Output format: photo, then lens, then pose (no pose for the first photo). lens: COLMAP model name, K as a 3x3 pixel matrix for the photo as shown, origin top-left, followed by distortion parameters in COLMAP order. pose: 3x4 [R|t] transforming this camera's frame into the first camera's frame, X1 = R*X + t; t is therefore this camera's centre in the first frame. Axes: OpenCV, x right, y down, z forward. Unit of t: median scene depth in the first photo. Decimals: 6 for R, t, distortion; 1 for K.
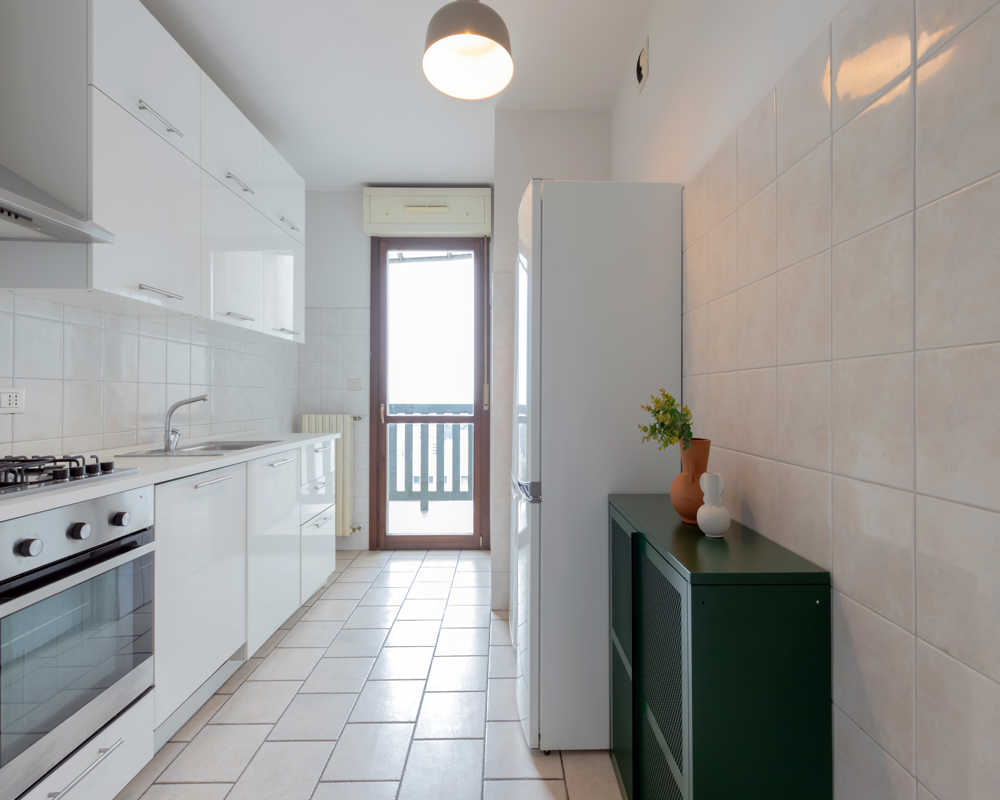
lens RADIAL K [[461.7, 0, 504.4], [0, 461.7, 409.2], [0, 0, 1]] dist [0.004170, -0.005777]
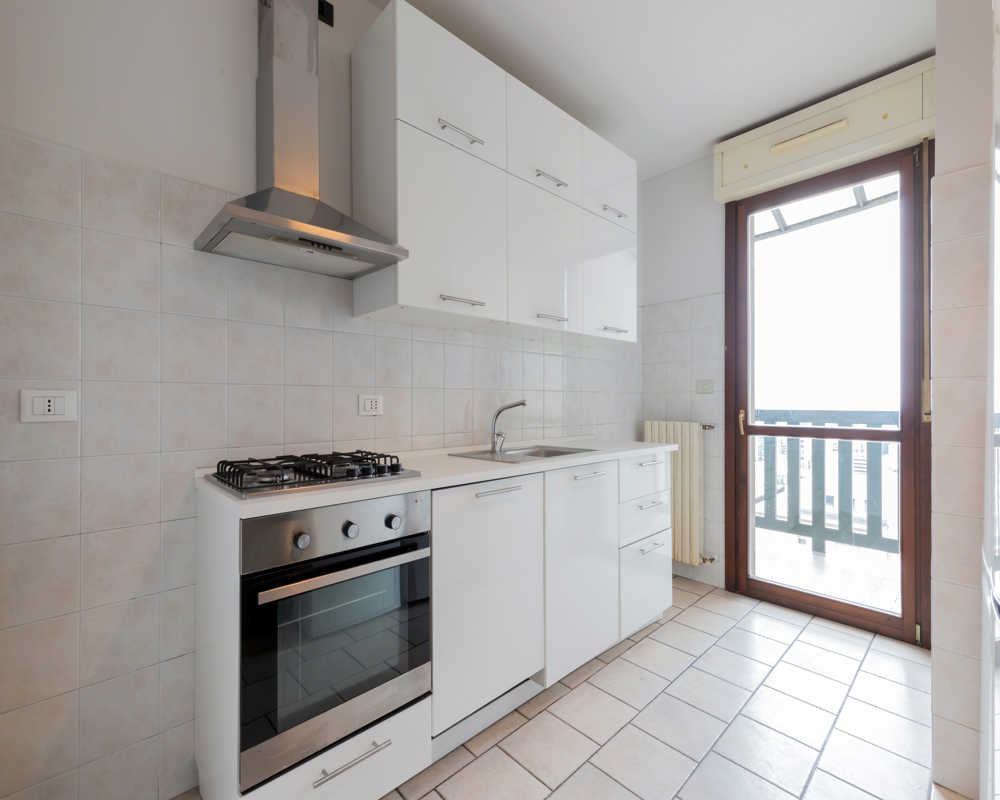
lens RADIAL K [[424.2, 0, 496.4], [0, 424.2, 403.1], [0, 0, 1]] dist [0.004584, -0.004857]
pose [[0.654453, -0.002518, -0.756099, 0.012911], [-0.015811, 0.999730, -0.017014, -0.005310], [0.755937, 0.023090, 0.654237, 0.257200]]
